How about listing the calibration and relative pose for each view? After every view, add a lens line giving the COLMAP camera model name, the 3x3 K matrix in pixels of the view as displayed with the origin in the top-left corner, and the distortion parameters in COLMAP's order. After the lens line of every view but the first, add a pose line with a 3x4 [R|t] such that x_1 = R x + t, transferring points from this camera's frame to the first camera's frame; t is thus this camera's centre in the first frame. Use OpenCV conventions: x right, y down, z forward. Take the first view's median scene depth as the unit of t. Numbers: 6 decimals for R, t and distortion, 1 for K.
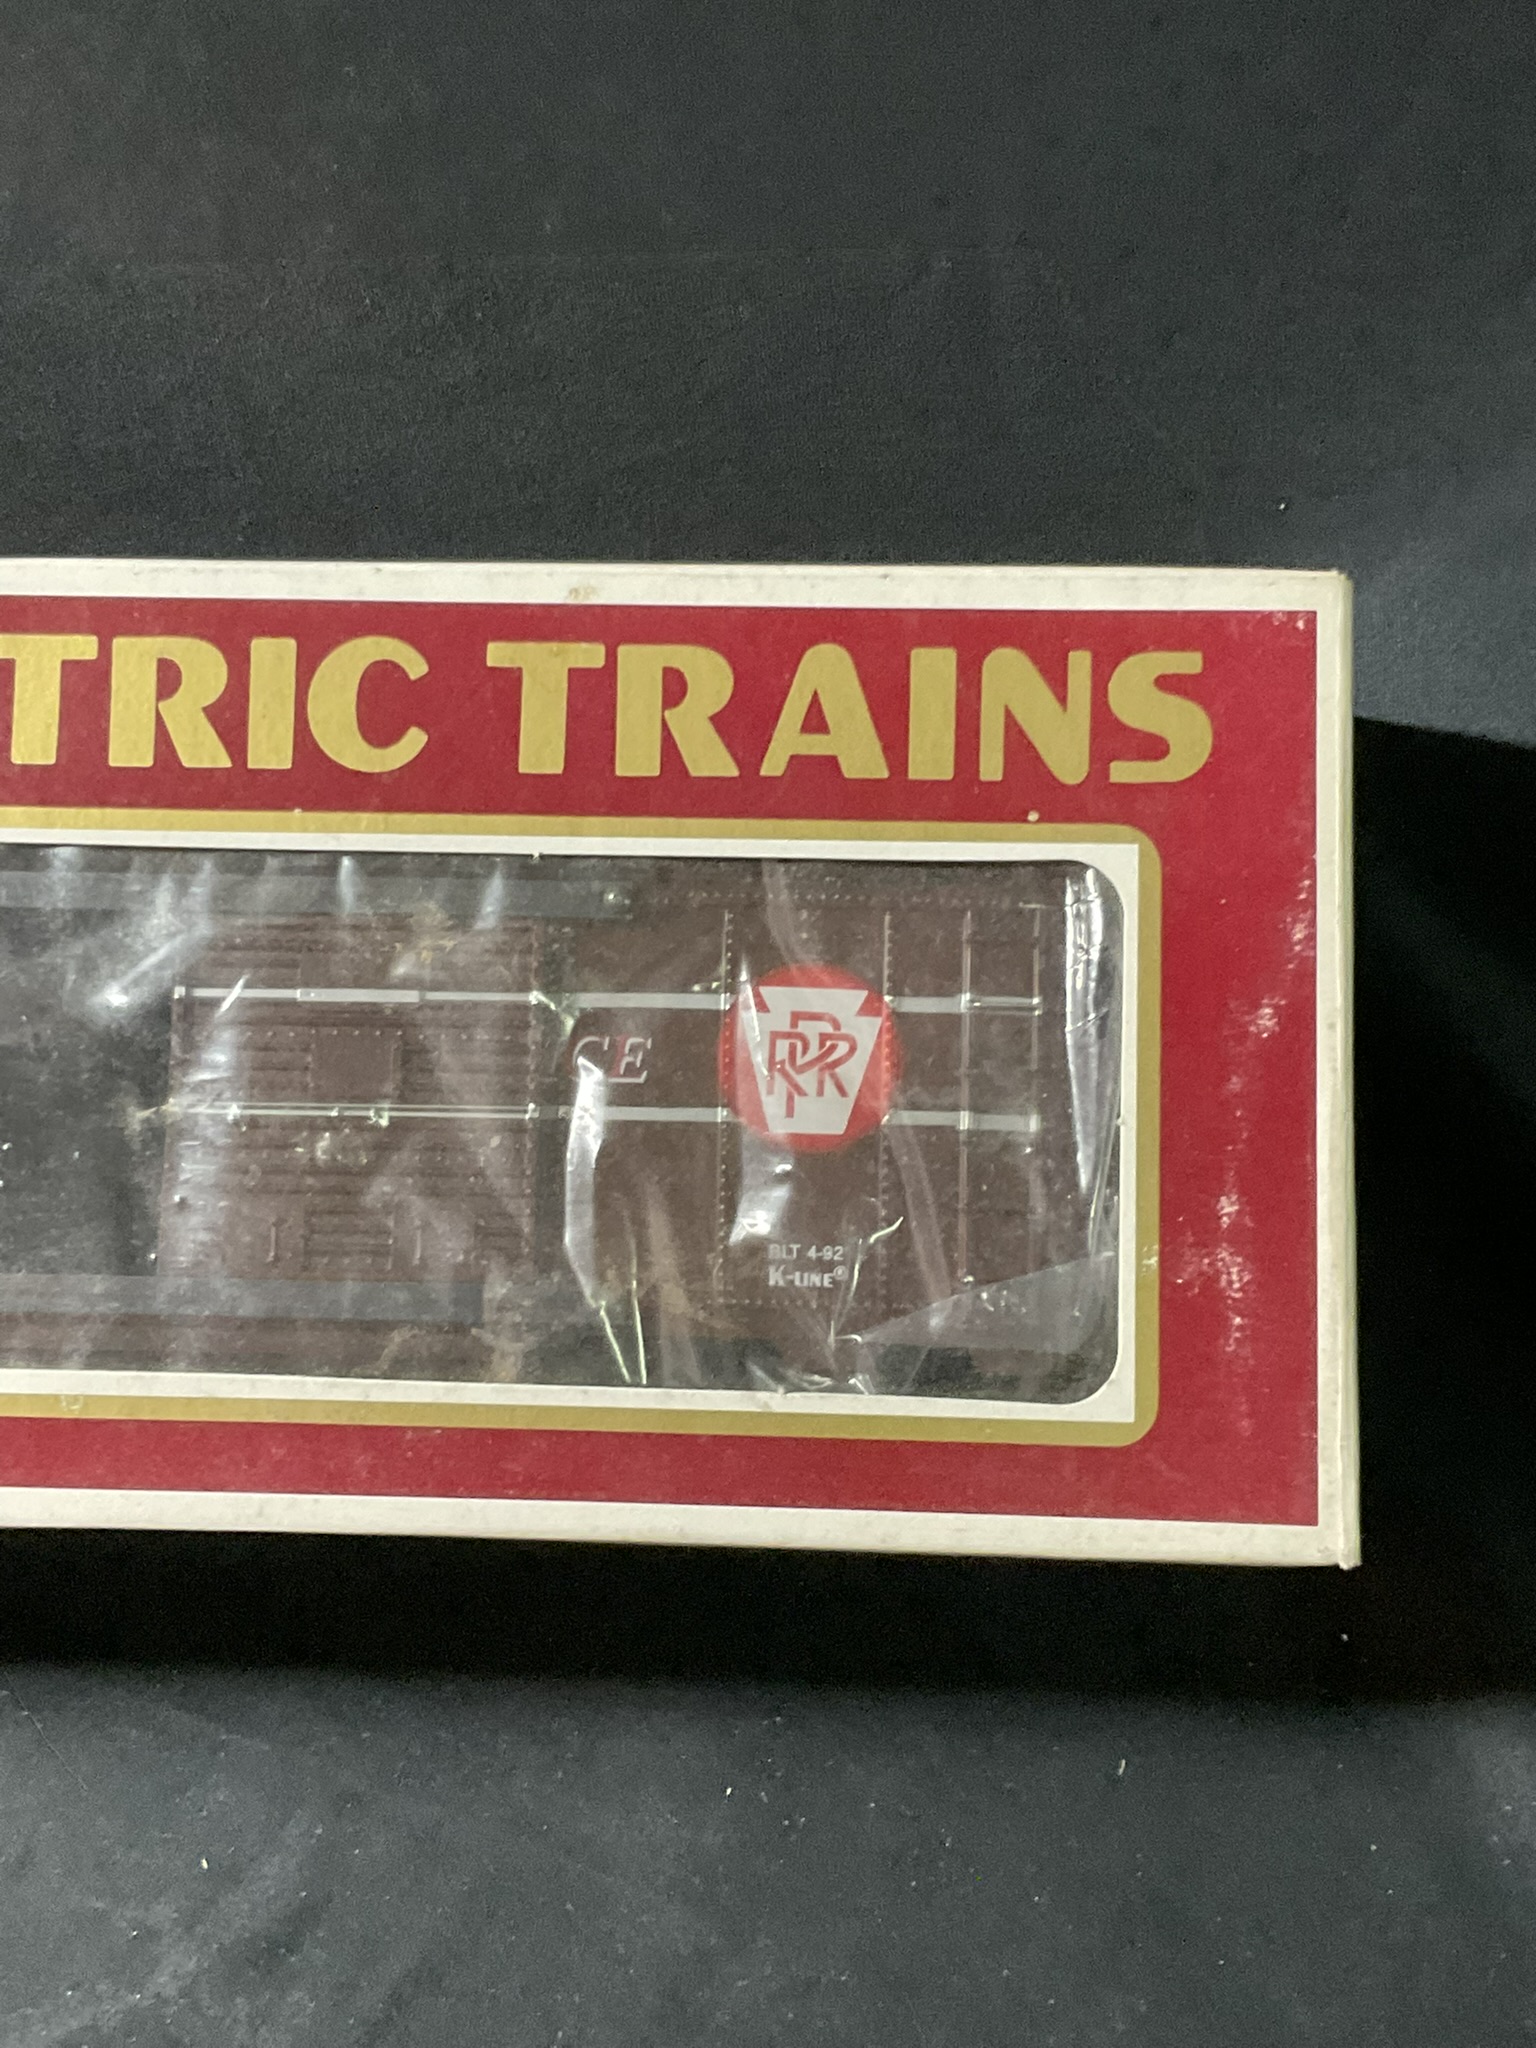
lens RADIAL K [[2856.8, 0, 768.0], [0, 2856.8, 1024.0], [0, 0, 1]] dist [0.024798, -0.013324]
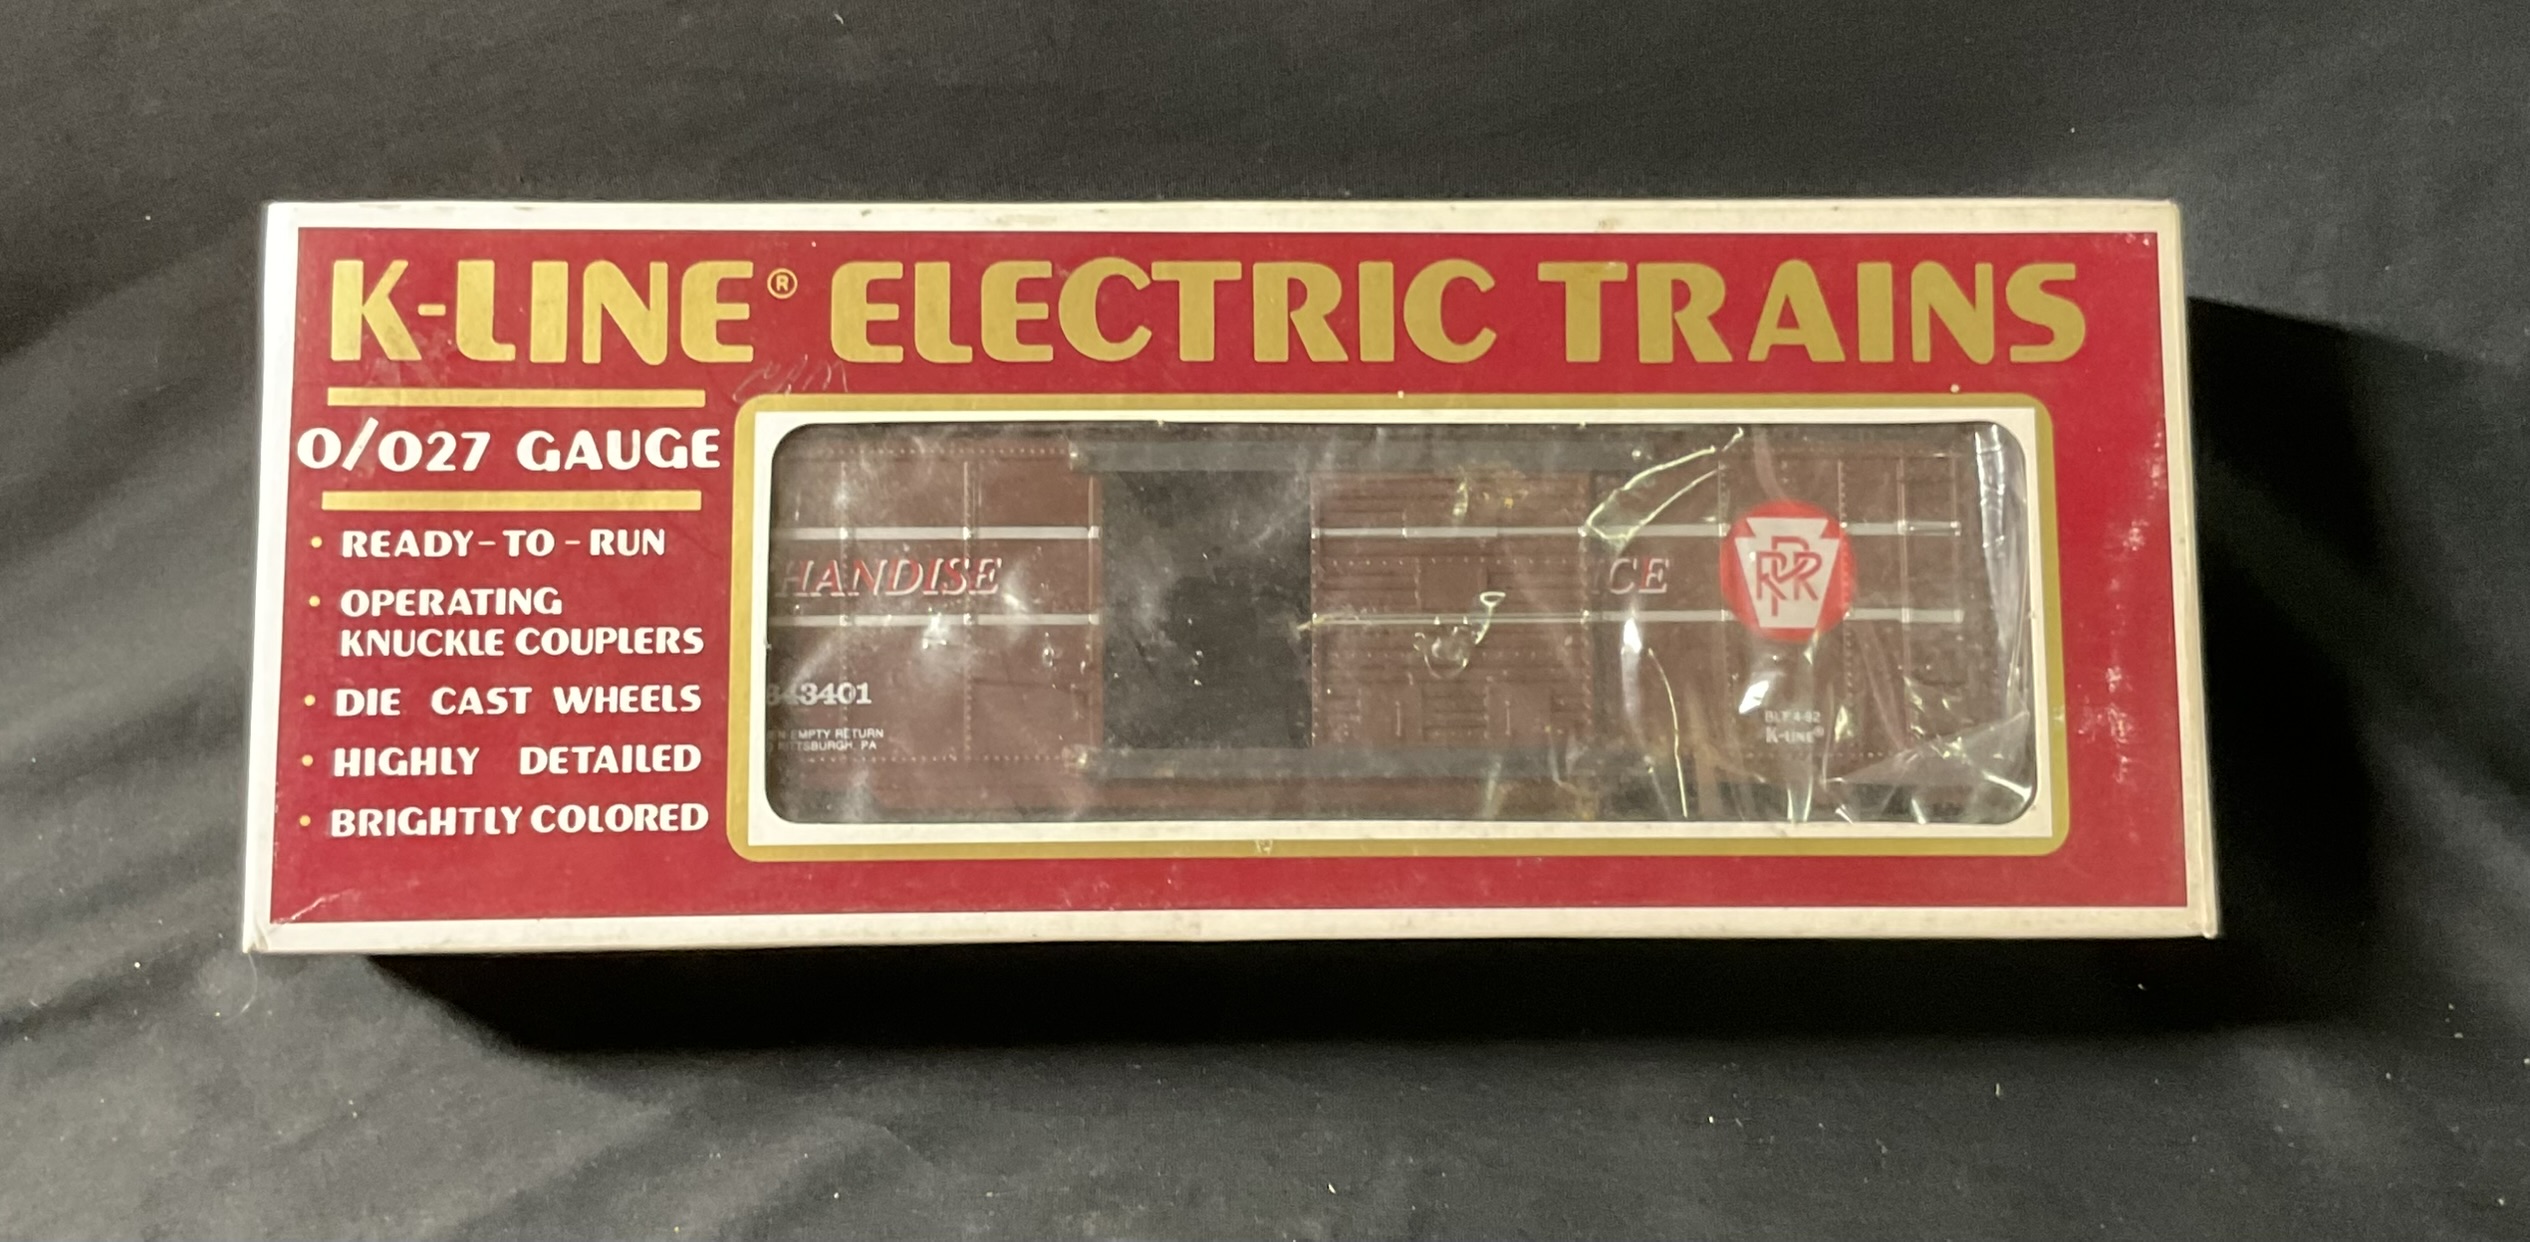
lens RADIAL K [[2160.2, 0, 1265.0], [0, 2160.2, 621.0], [0, 0, 1]] dist [-0.001777, -0.009221]
pose [[0.997778, -0.023272, 0.062435, -0.292703], [0.021110, 0.999162, 0.035065, -0.005986], [-0.063199, -0.033669, 0.997433, 0.009106]]
